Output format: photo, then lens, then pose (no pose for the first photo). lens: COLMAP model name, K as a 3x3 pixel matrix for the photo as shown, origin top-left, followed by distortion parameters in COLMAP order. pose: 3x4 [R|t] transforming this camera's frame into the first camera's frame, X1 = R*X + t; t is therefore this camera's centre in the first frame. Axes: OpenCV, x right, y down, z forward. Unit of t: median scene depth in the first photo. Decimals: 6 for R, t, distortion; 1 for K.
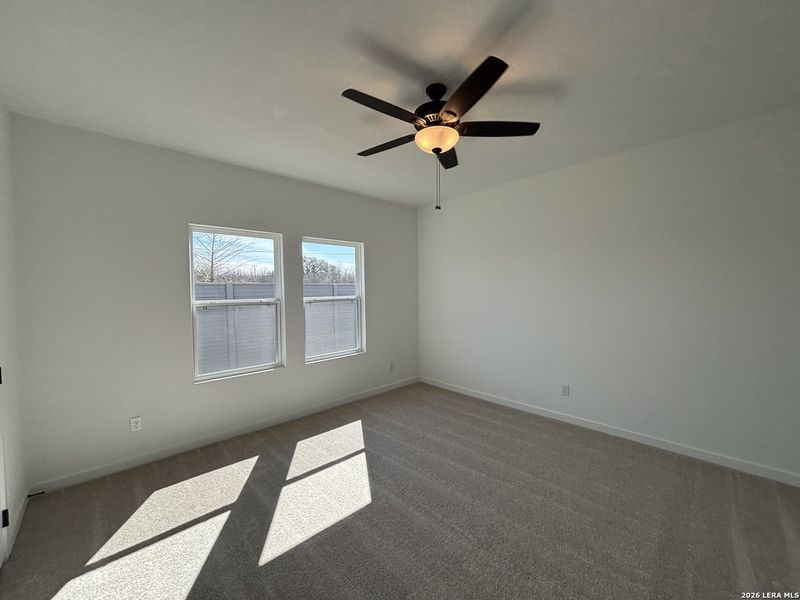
lens RADIAL K [[320.7, 0, 403.7], [0, 320.7, 297.7], [0, 0, 1]] dist [0.006217, 0.000023]
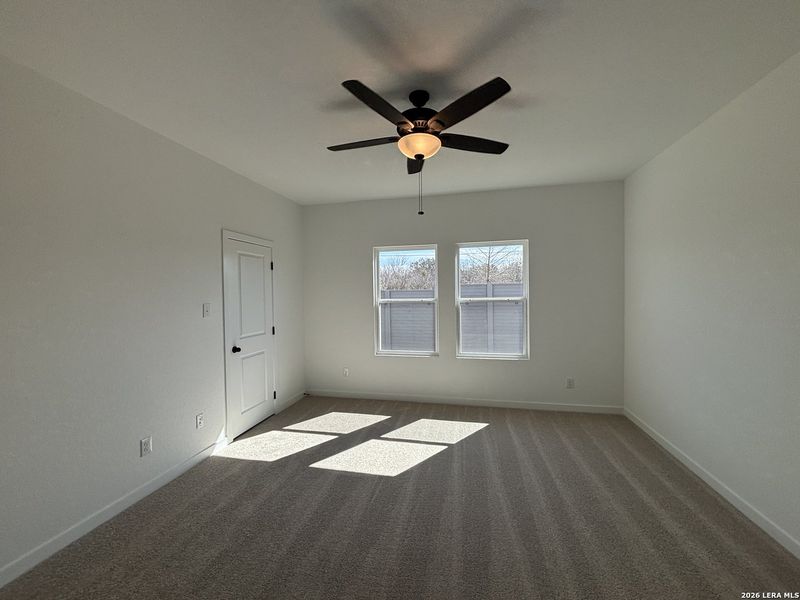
lens RADIAL K [[320.7, 0, 396.5], [0, 320.7, 303.9], [0, 0, 1]] dist [0.006217, 0.000023]
pose [[0.567070, 0.039322, -0.822731, 0.491877], [-0.015392, 0.999191, 0.037147, -0.020042], [0.823526, -0.008402, 0.567217, 0.204333]]
